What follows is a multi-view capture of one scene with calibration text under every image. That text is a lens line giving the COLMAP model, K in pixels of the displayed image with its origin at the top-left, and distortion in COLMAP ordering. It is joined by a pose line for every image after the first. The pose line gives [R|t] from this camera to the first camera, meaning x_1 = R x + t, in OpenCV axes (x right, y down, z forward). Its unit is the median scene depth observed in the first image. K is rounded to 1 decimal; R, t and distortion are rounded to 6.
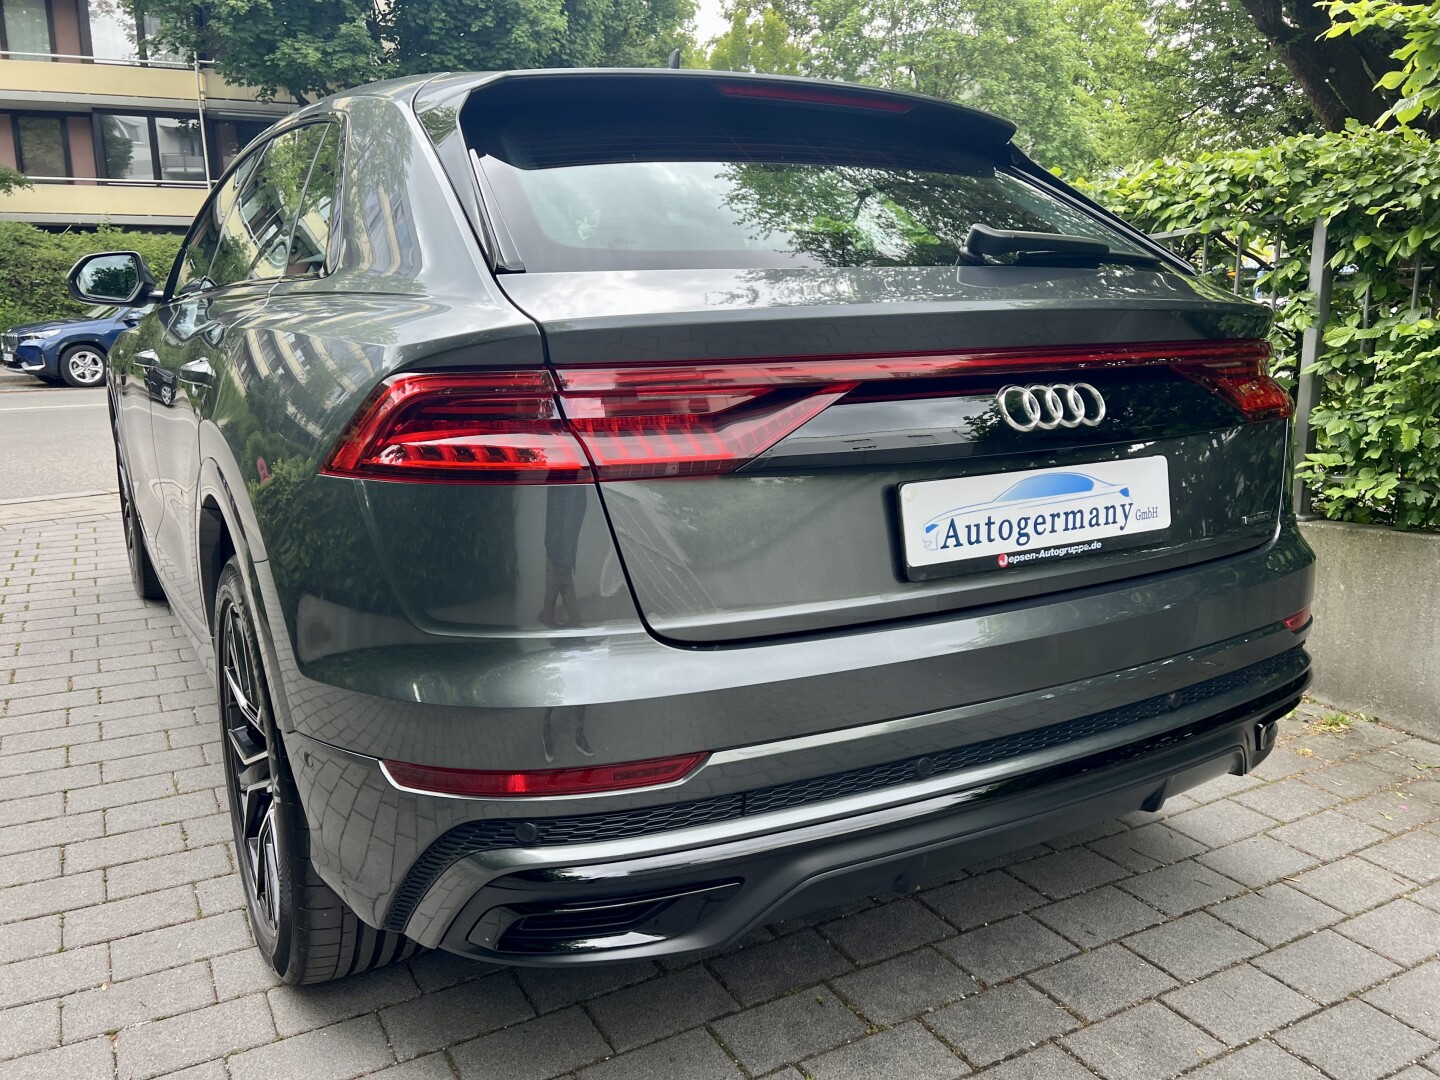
lens RADIAL K [[1165.8, 0, 716.9], [0, 1165.8, 529.6], [0, 0, 1]] dist [0.073028, -0.060935]
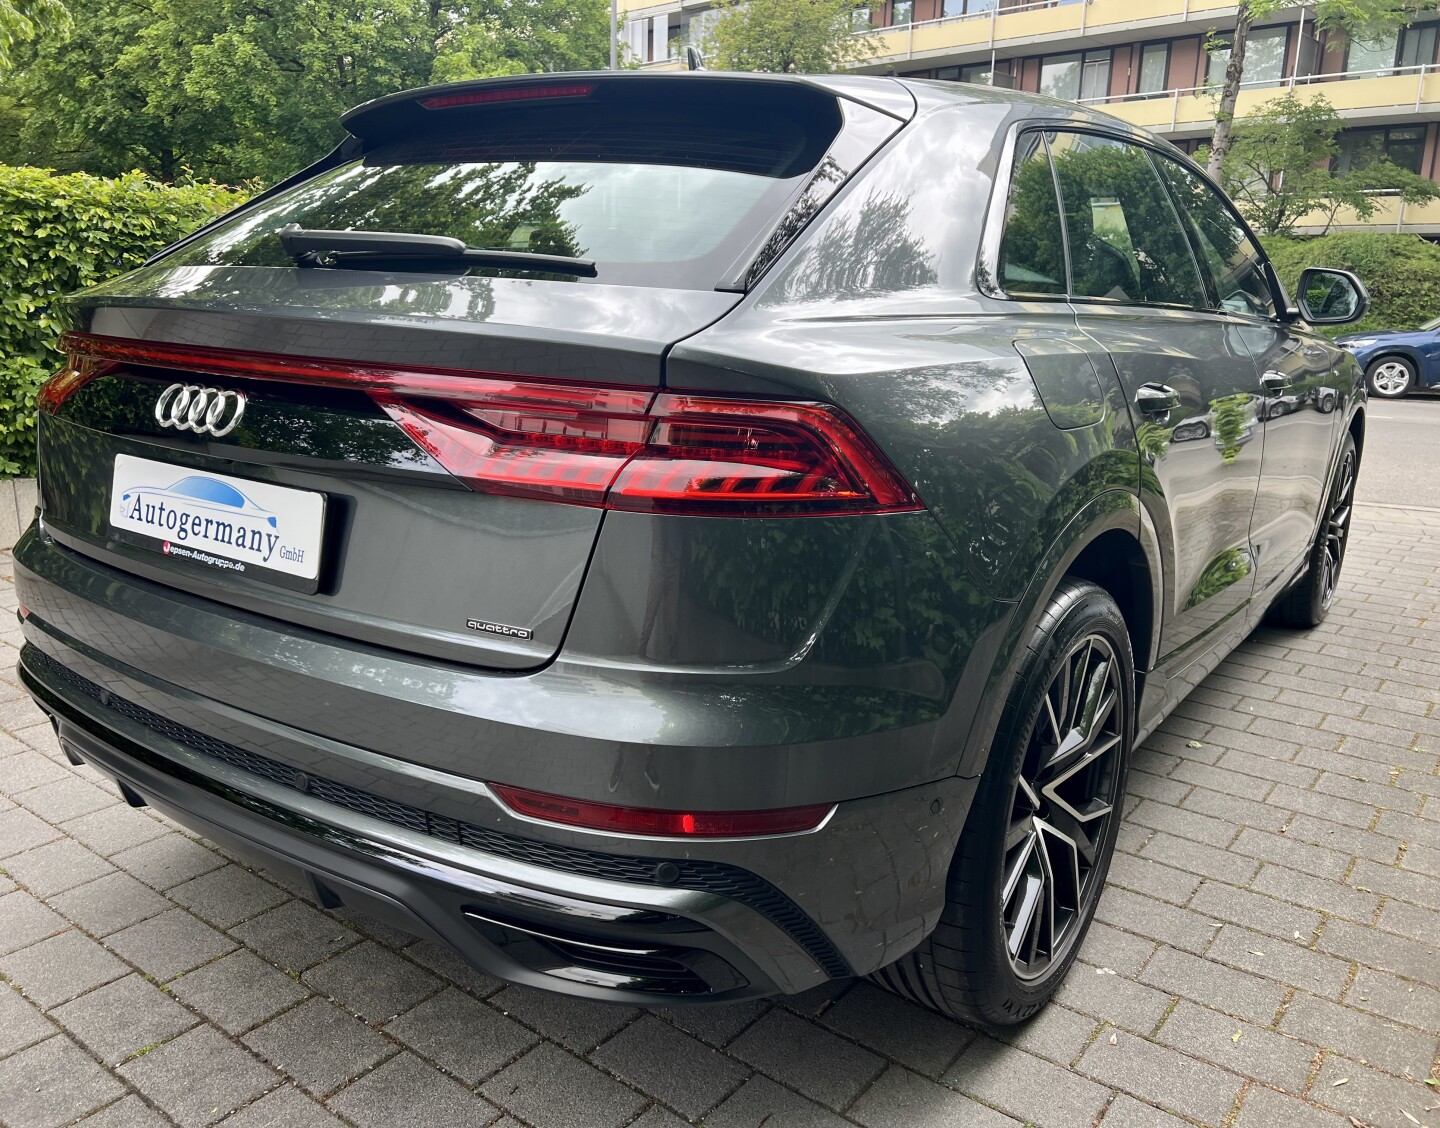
lens RADIAL K [[1165.7, 0, 754.5], [0, 1165.7, 554.1], [0, 0, 1]] dist [0.031018, -0.026838]
pose [[0.414404, 0.222138, -0.882567, 0.788587], [-0.210898, 0.966797, 0.144312, -0.130521], [0.885320, 0.126328, 0.447493, 0.567498]]
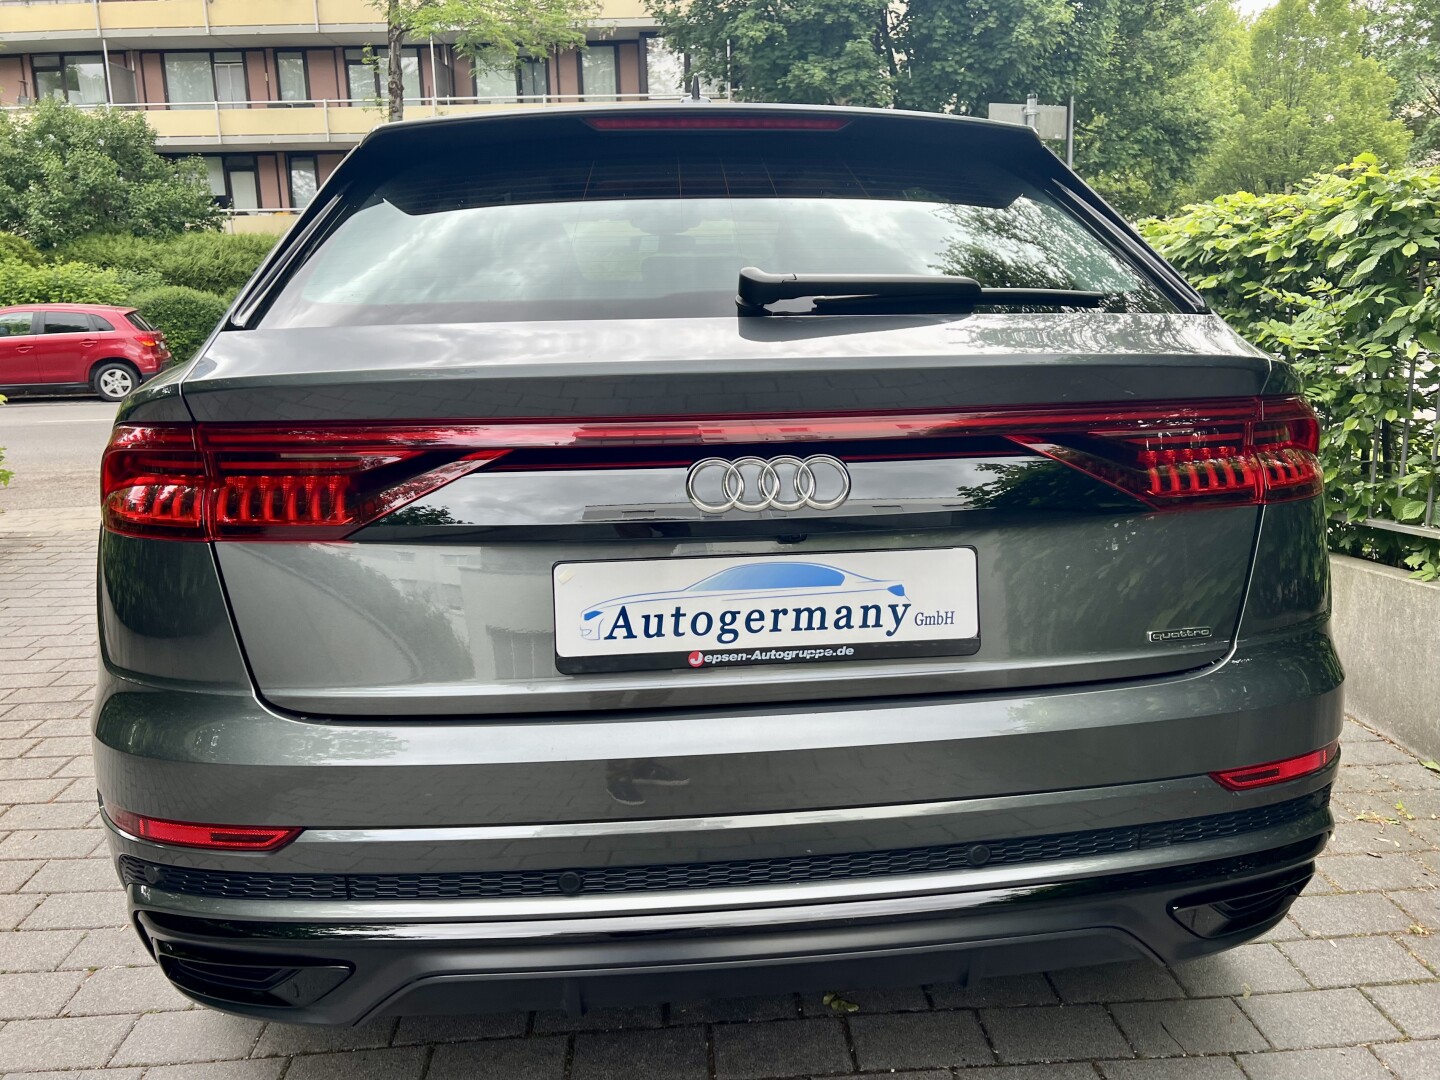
lens RADIAL K [[1165.8, 0, 751.2], [0, 1165.8, 533.3], [0, 0, 1]] dist [0.073028, -0.060935]
pose [[0.911943, 0.072243, -0.403906, 0.355205], [-0.071000, 0.997313, 0.018076, -0.048251], [0.404126, 0.012193, 0.914622, 0.128291]]
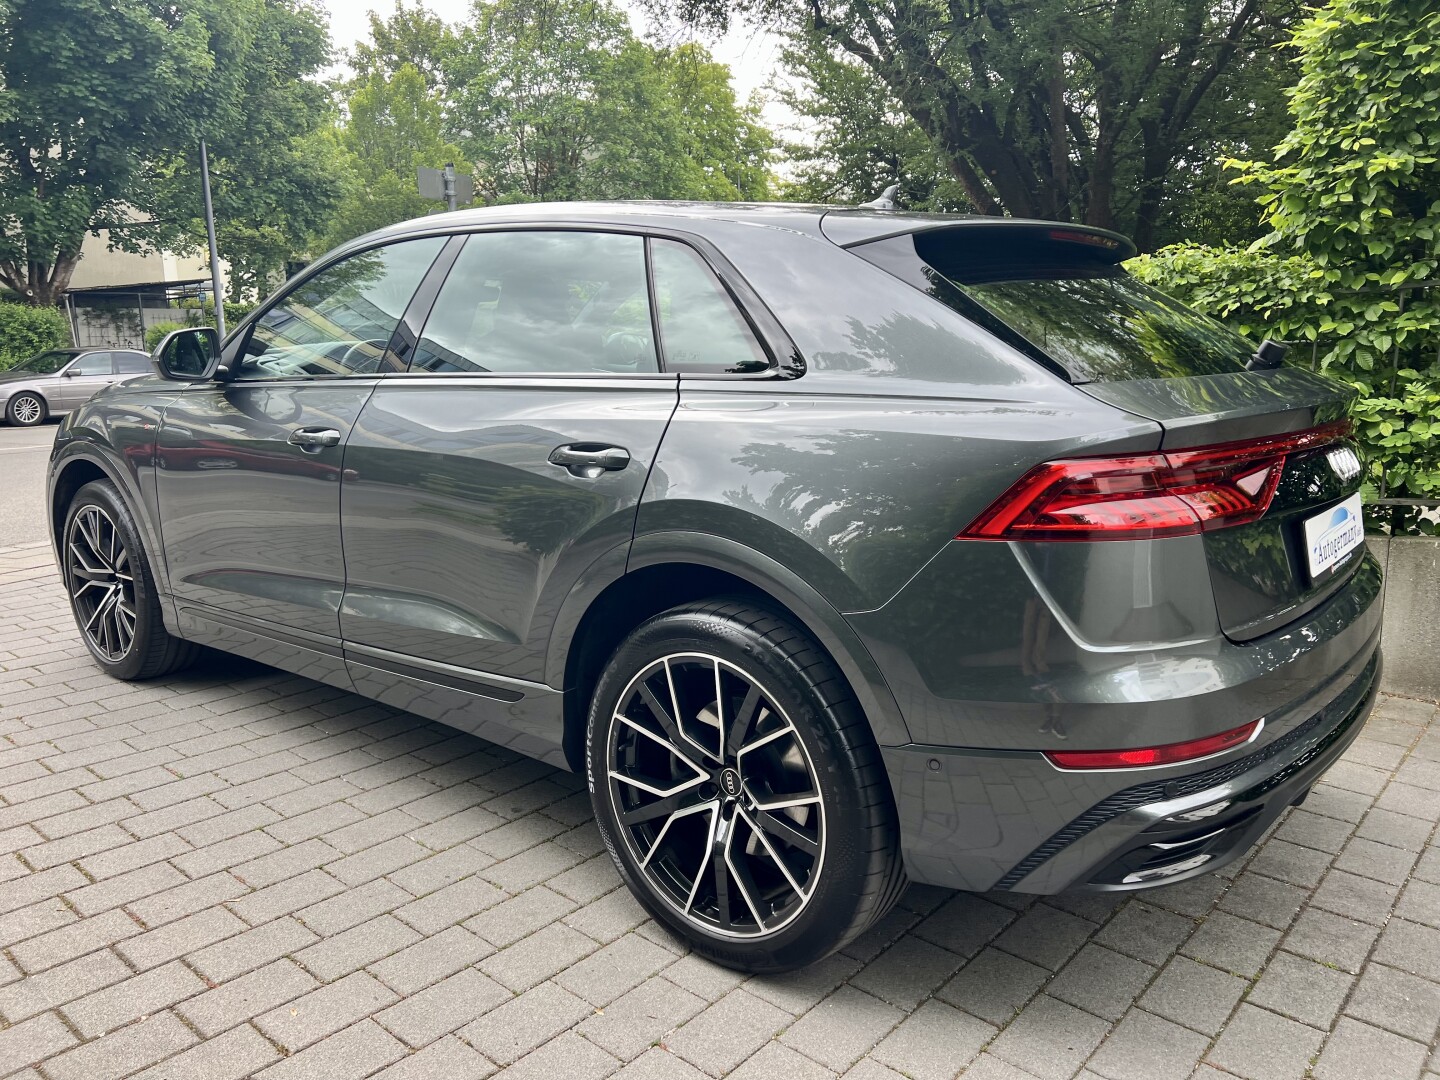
lens RADIAL K [[1108.5, 0, 726.9], [0, 1108.5, 539.8], [0, 0, 1]] dist [0.052159, -0.061968]
pose [[0.936781, -0.061729, 0.344429, -0.495015], [0.066885, 0.997756, -0.003094, -0.030260], [-0.343465, 0.025936, 0.938807, -0.024013]]
